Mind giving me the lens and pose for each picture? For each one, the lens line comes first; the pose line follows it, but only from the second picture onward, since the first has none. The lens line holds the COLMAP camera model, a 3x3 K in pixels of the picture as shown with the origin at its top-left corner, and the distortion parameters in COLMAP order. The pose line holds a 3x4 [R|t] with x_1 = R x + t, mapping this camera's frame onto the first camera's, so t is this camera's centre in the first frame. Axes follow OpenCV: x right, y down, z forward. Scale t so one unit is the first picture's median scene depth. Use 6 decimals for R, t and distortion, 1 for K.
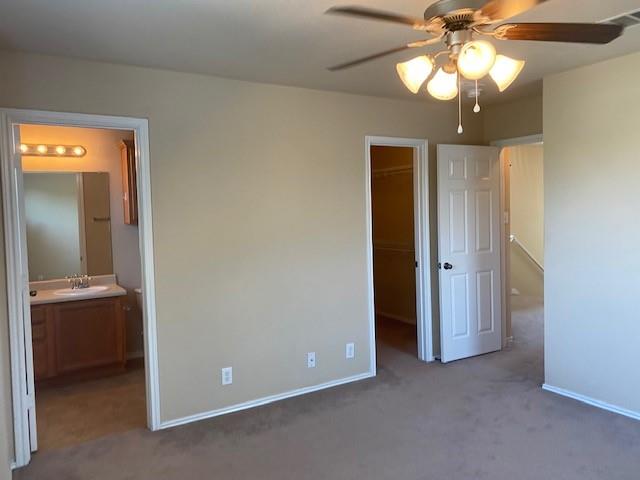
lens RADIAL K [[482.6, 0, 320.0], [0, 482.6, 240.0], [0, 0, 1]] dist [0.014671, 0.000980]
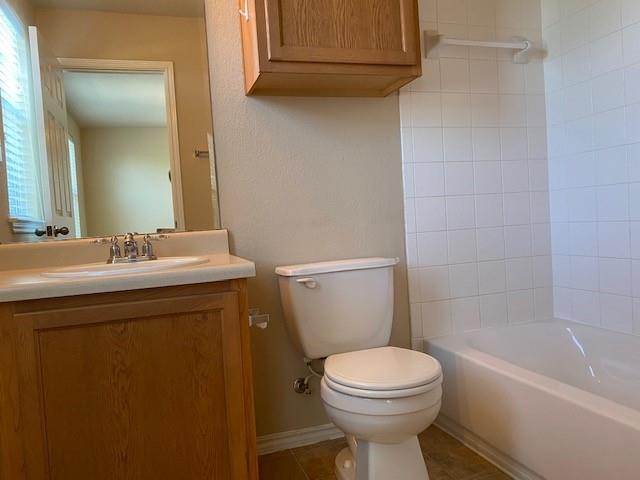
lens RADIAL K [[482.6, 0, 320.0], [0, 482.6, 240.0], [0, 0, 1]] dist [0.014671, 0.000980]
pose [[0.972039, -0.020987, -0.233880, -0.281971], [0.021384, 0.999771, -0.000839, 0.088310], [0.233845, -0.004186, 0.972265, 0.696909]]
